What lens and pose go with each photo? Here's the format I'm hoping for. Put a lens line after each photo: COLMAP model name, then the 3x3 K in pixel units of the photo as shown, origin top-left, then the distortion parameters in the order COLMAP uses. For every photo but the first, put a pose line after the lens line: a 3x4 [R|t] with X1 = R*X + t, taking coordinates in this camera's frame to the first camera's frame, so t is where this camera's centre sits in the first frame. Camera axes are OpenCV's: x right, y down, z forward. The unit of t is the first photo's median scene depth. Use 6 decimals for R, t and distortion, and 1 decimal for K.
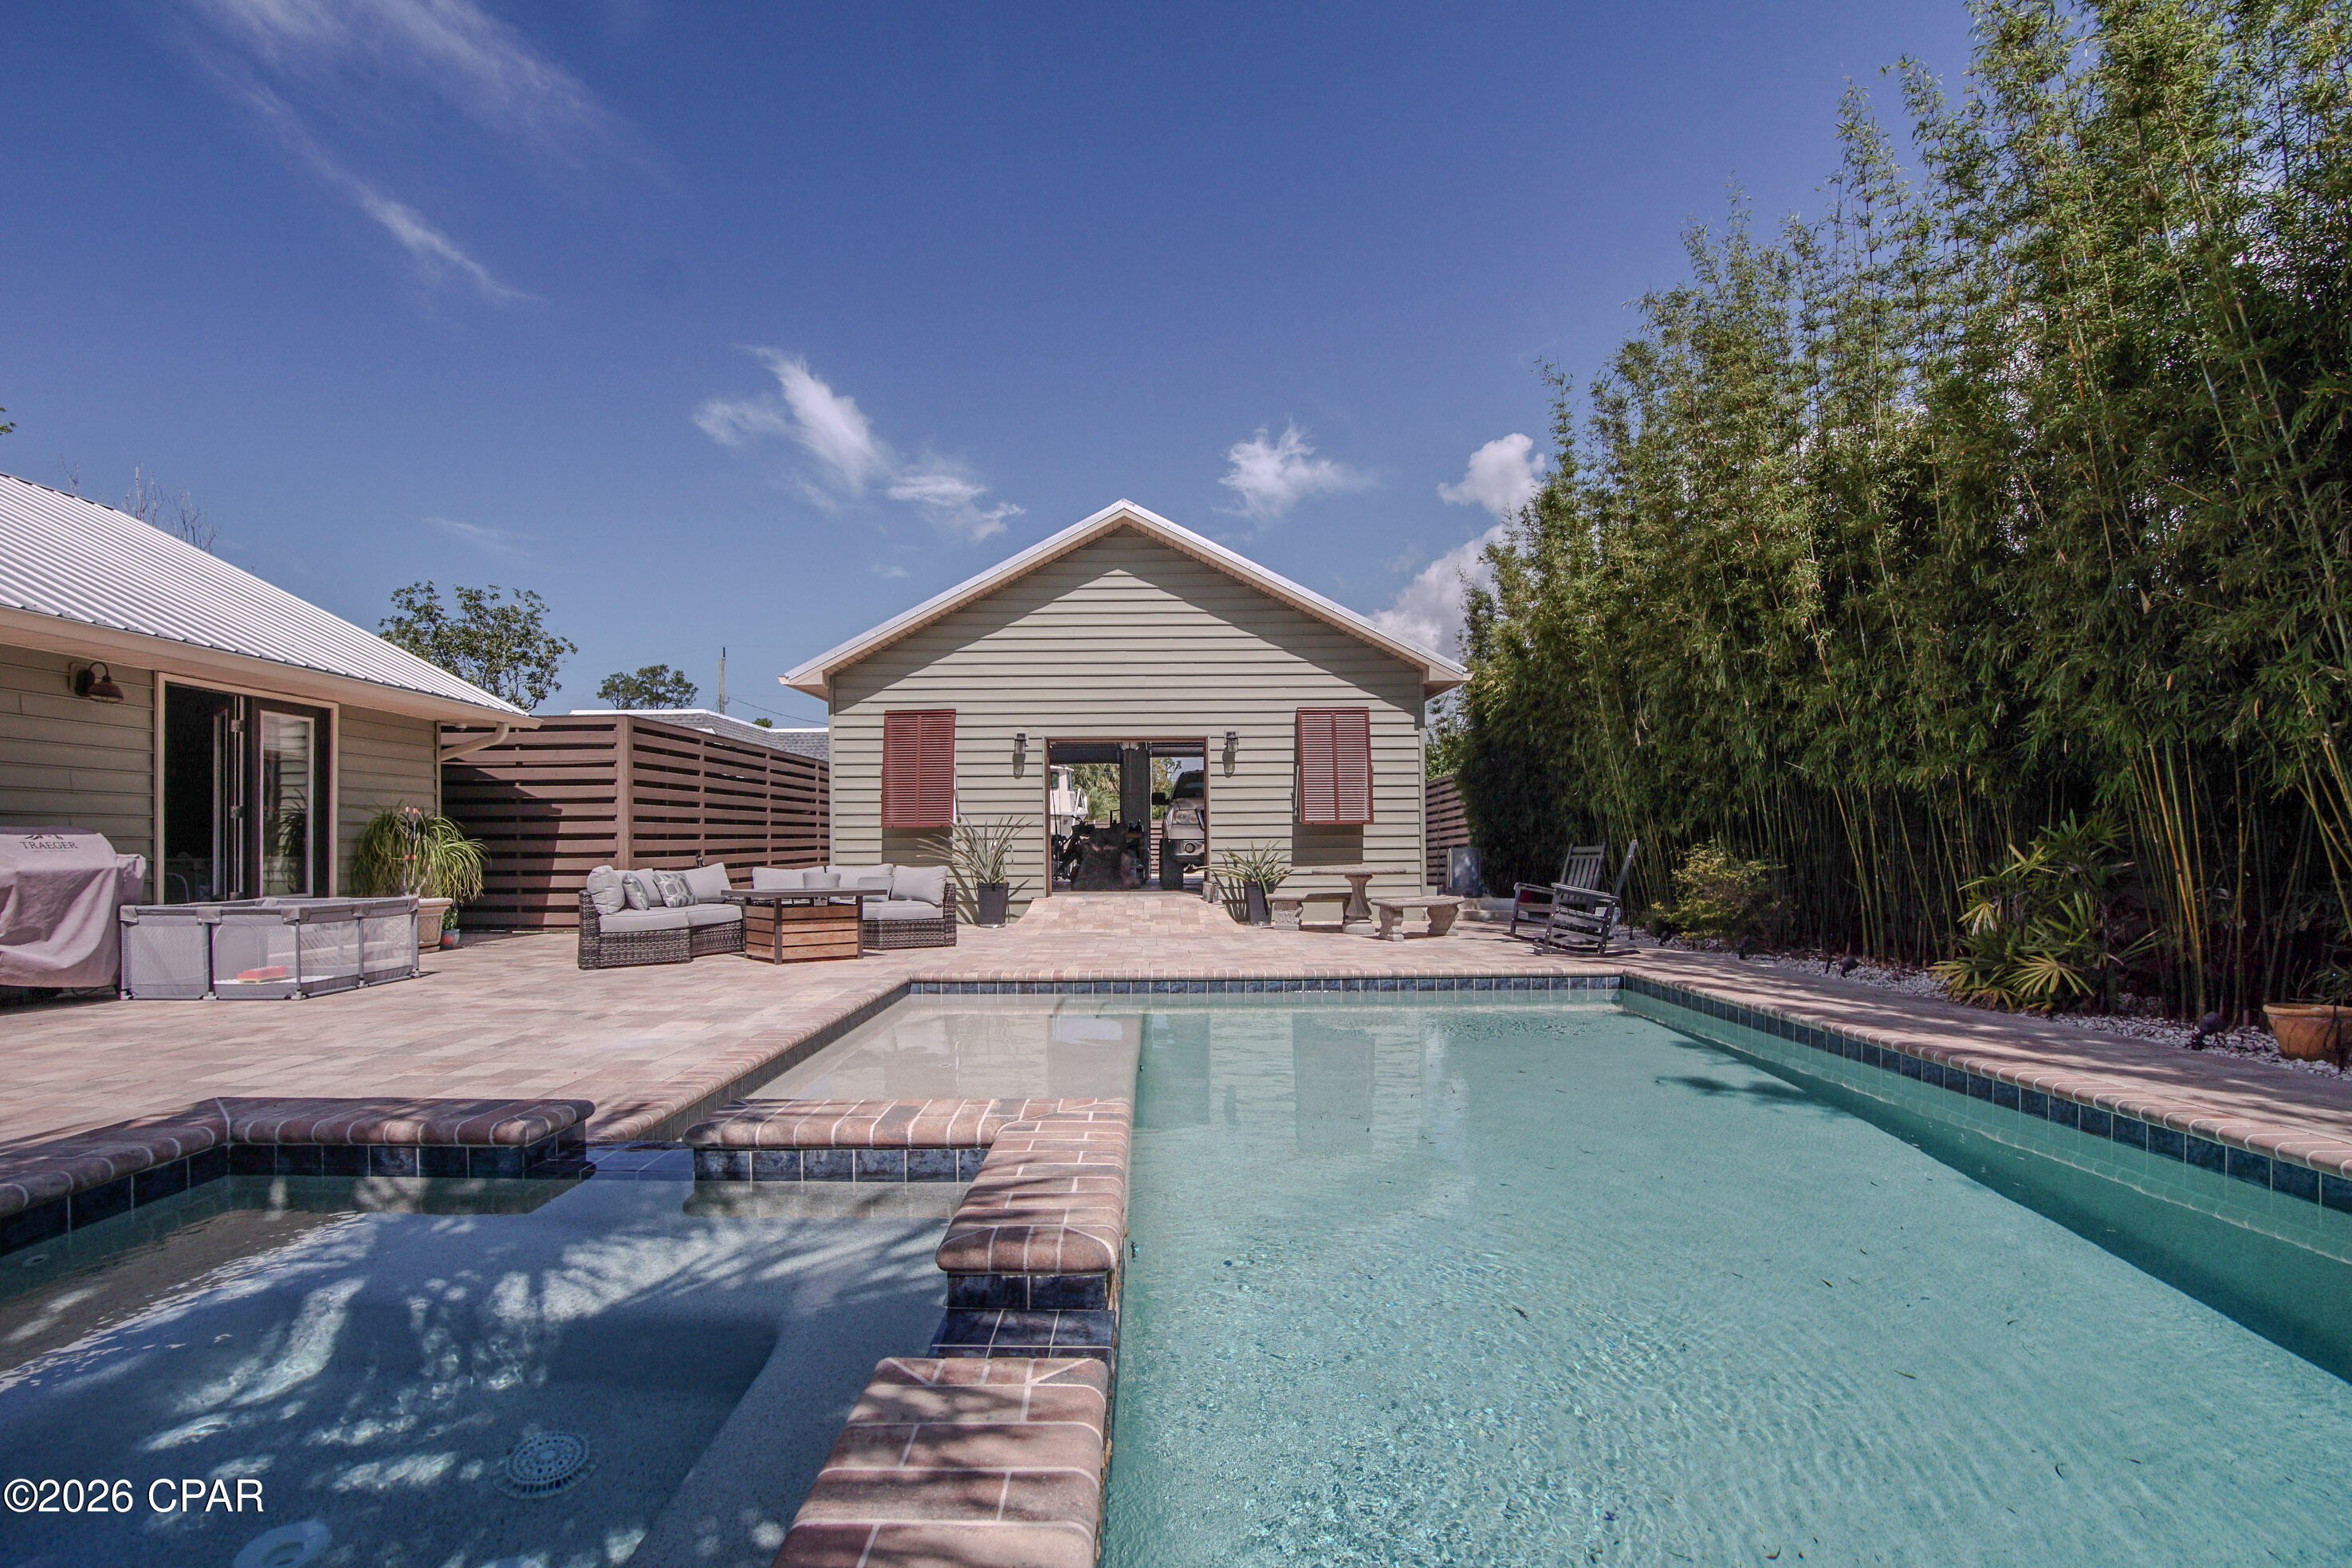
lens RADIAL K [[1074.2, 0, 1139.0], [0, 1074.2, 828.9], [0, 0, 1]] dist [-0.043194, 0.011737]
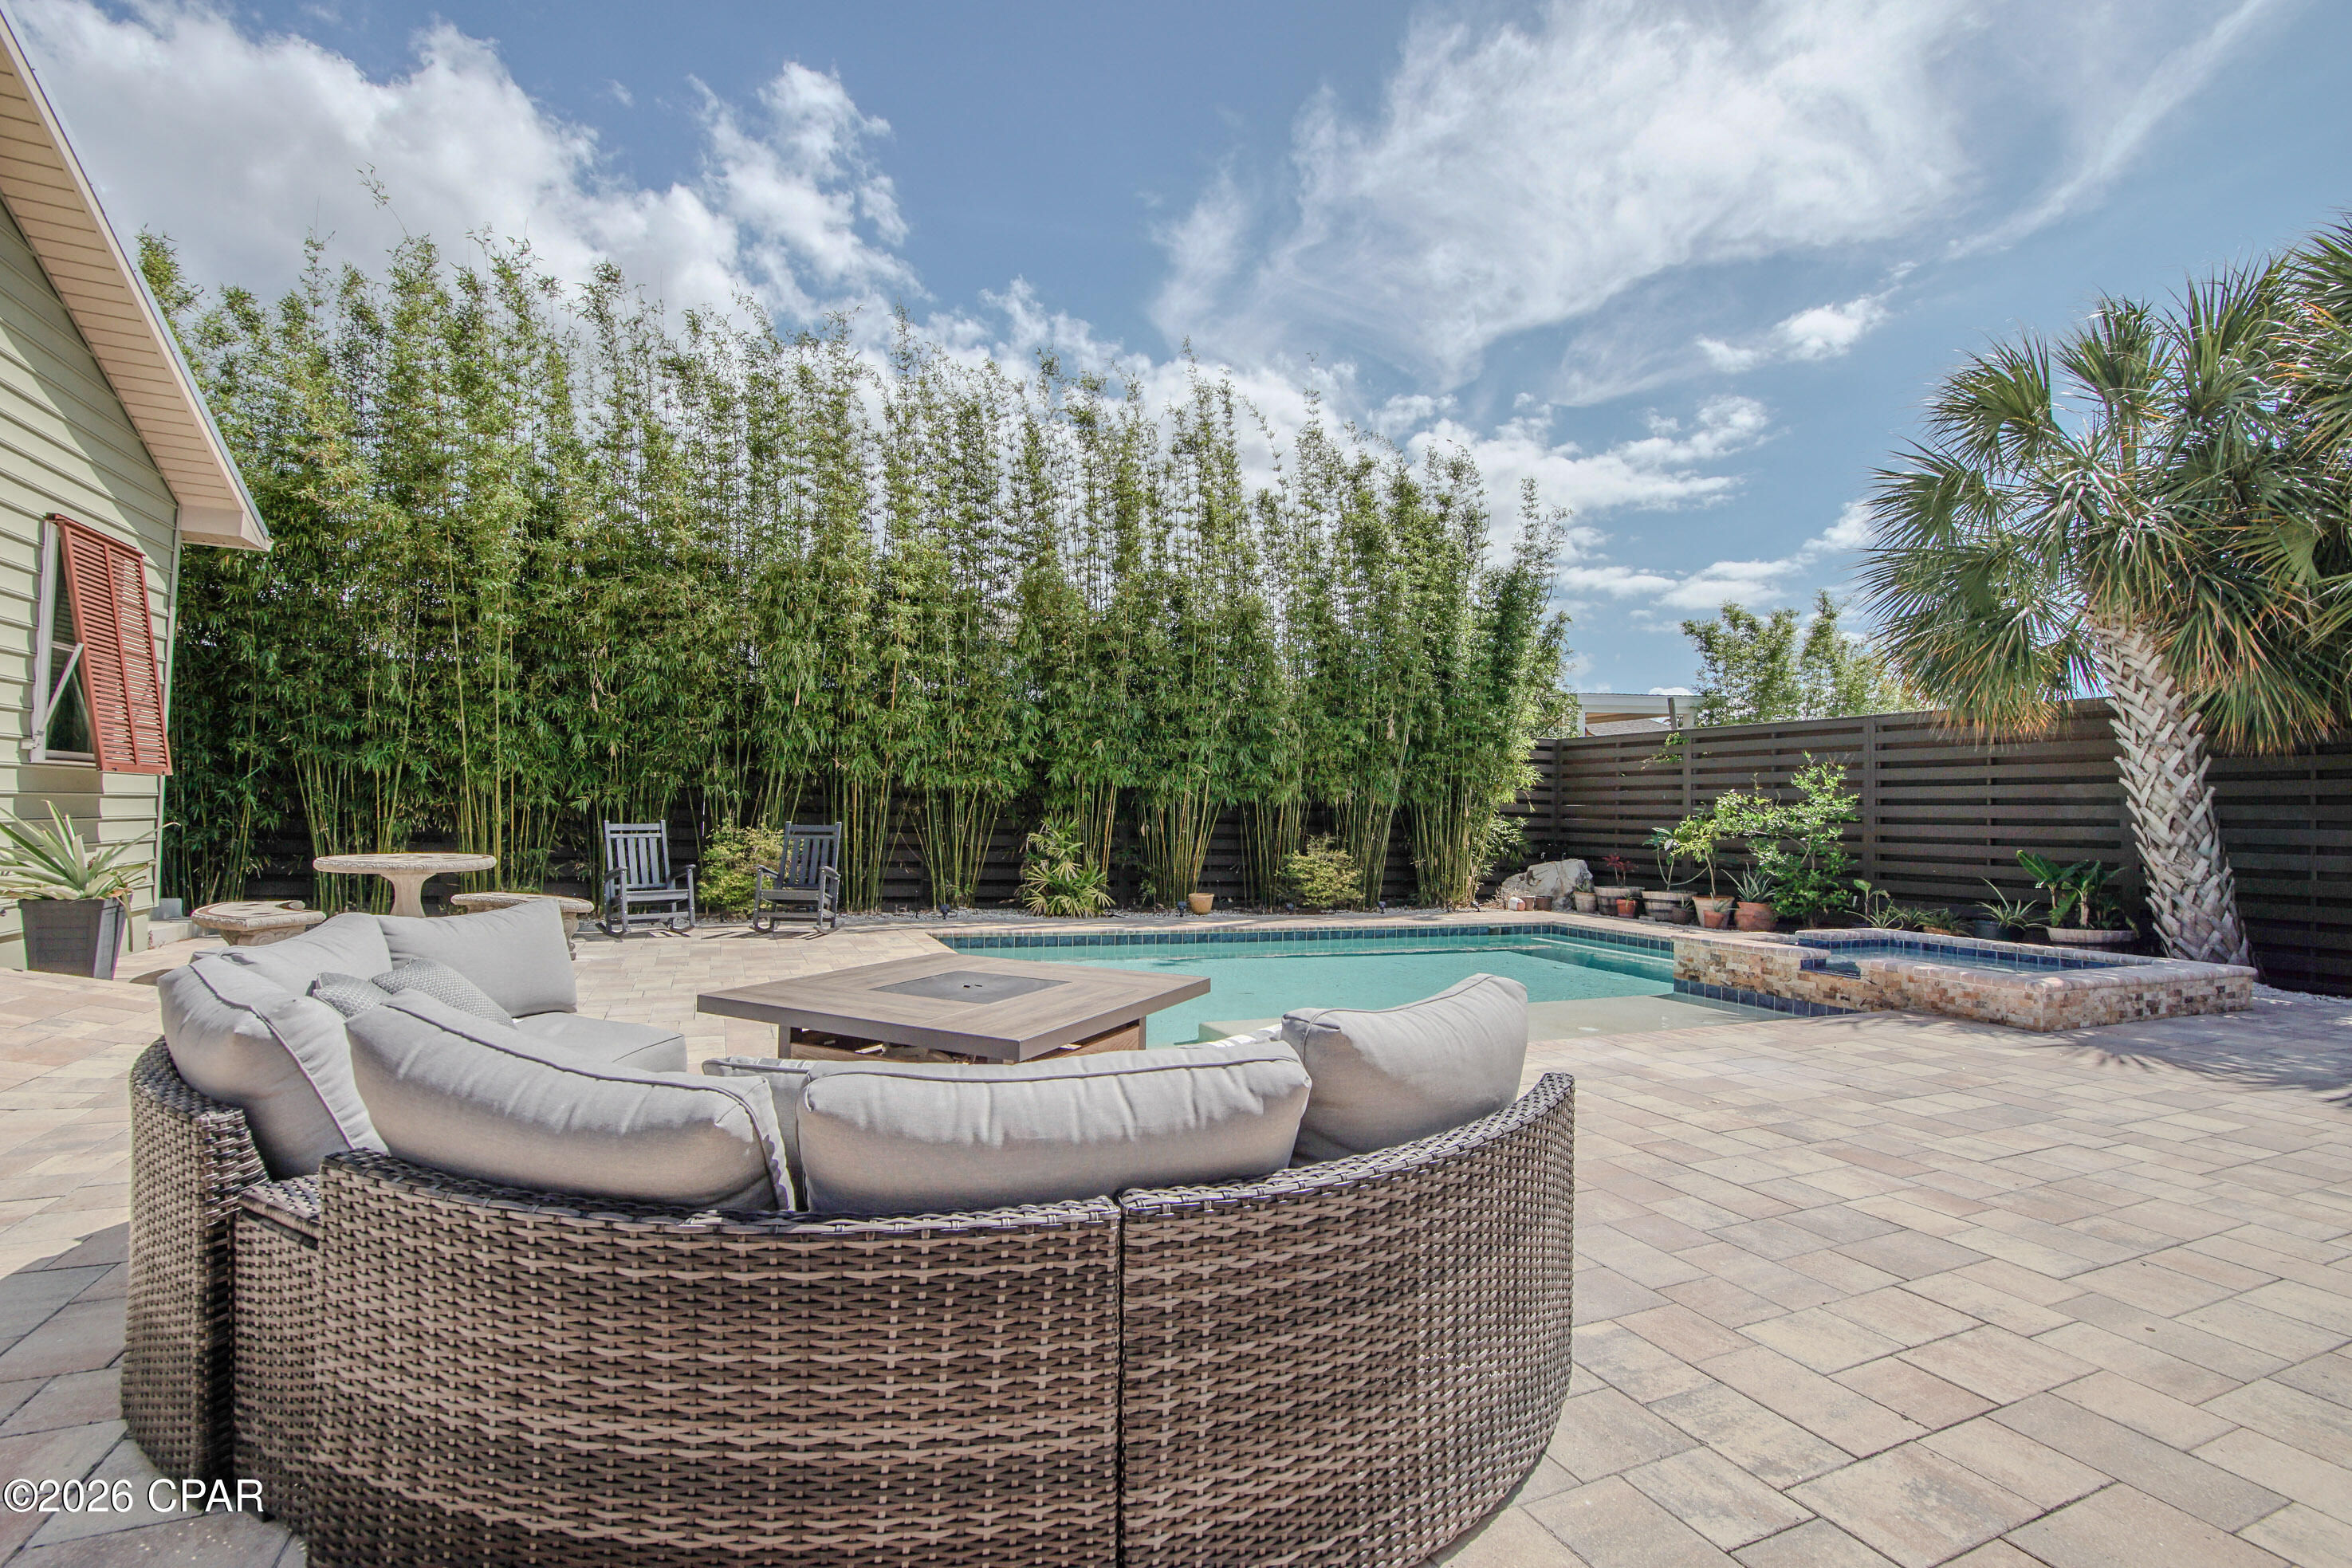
lens RADIAL K [[1055.3, 0, 1157.4], [0, 1055.3, 780.9], [0, 0, 1]] dist [-0.039435, 0.009310]
pose [[-0.409328, 0.026601, 0.911999, -0.472646], [-0.036551, 0.998294, -0.045523, 0.003384], [-0.911655, -0.051968, -0.407658, 0.801372]]
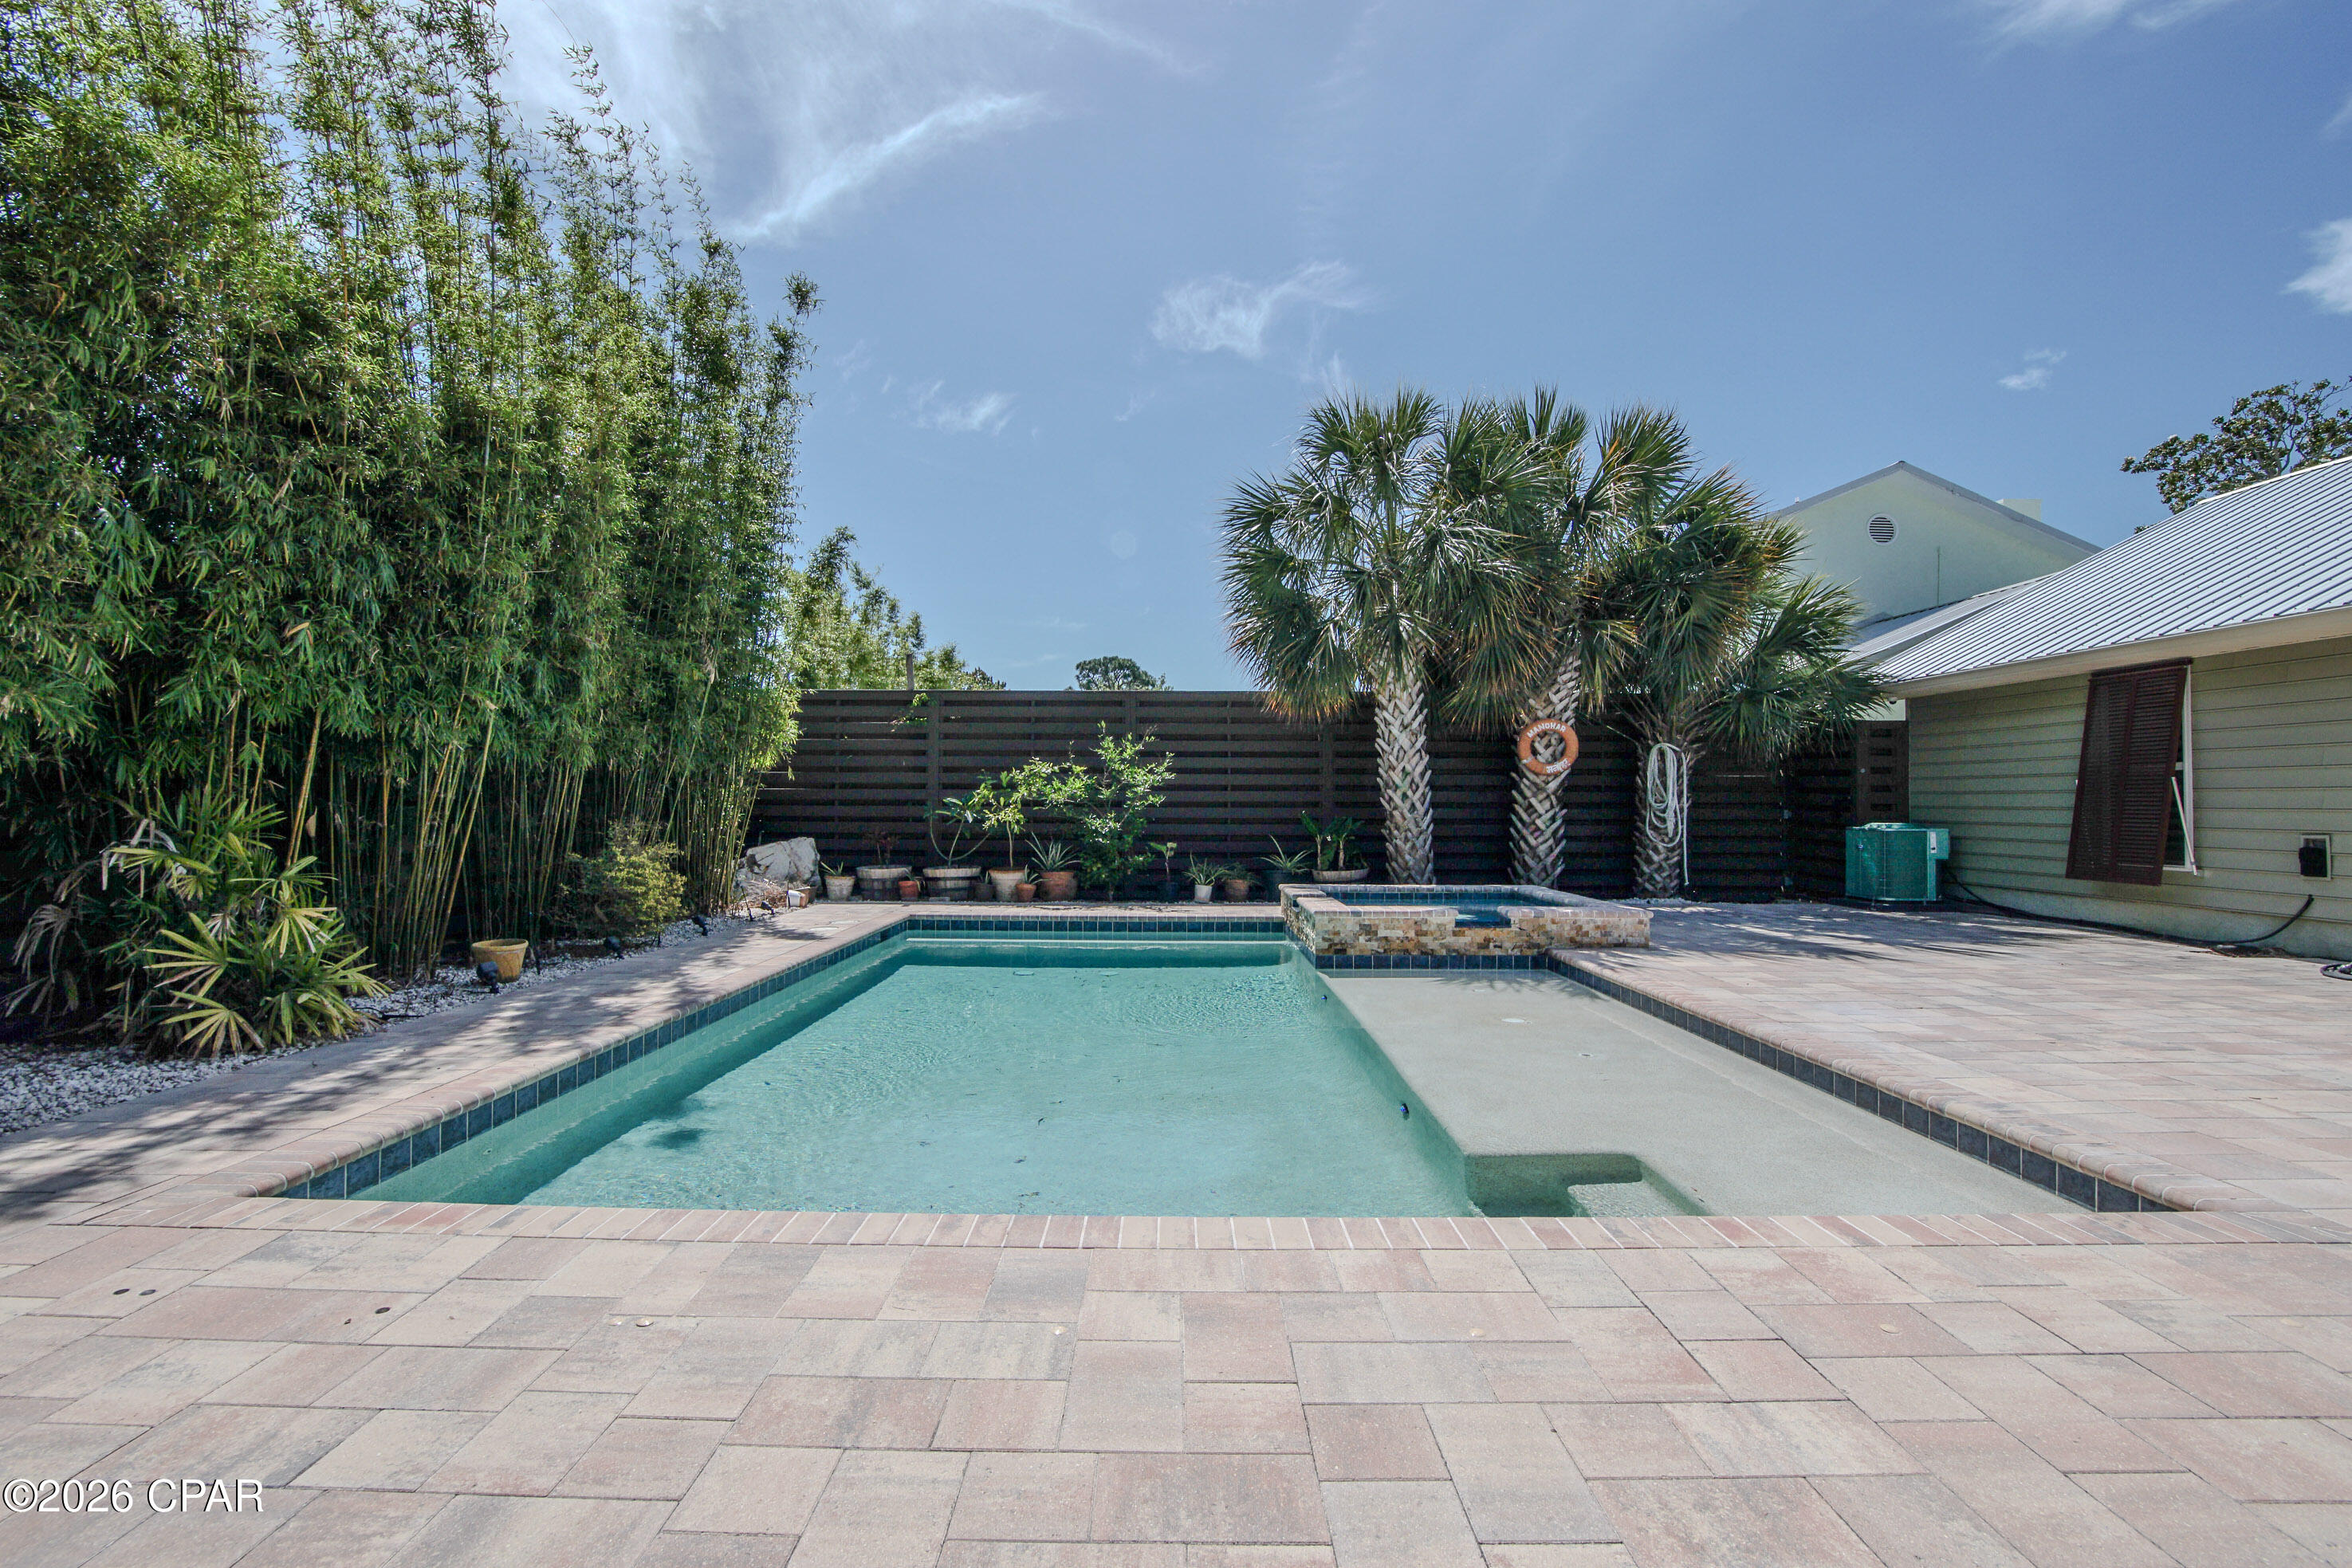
lens RADIAL K [[1049.6, 0, 1201.7], [0, 1049.6, 804.0], [0, 0, 1]] dist [-0.002300, -0.000112]
pose [[-0.999413, 0.002502, -0.034177, 0.087467], [0.002927, 0.999919, -0.012395, 0.001840], [0.034143, -0.012487, -0.999339, 0.863873]]
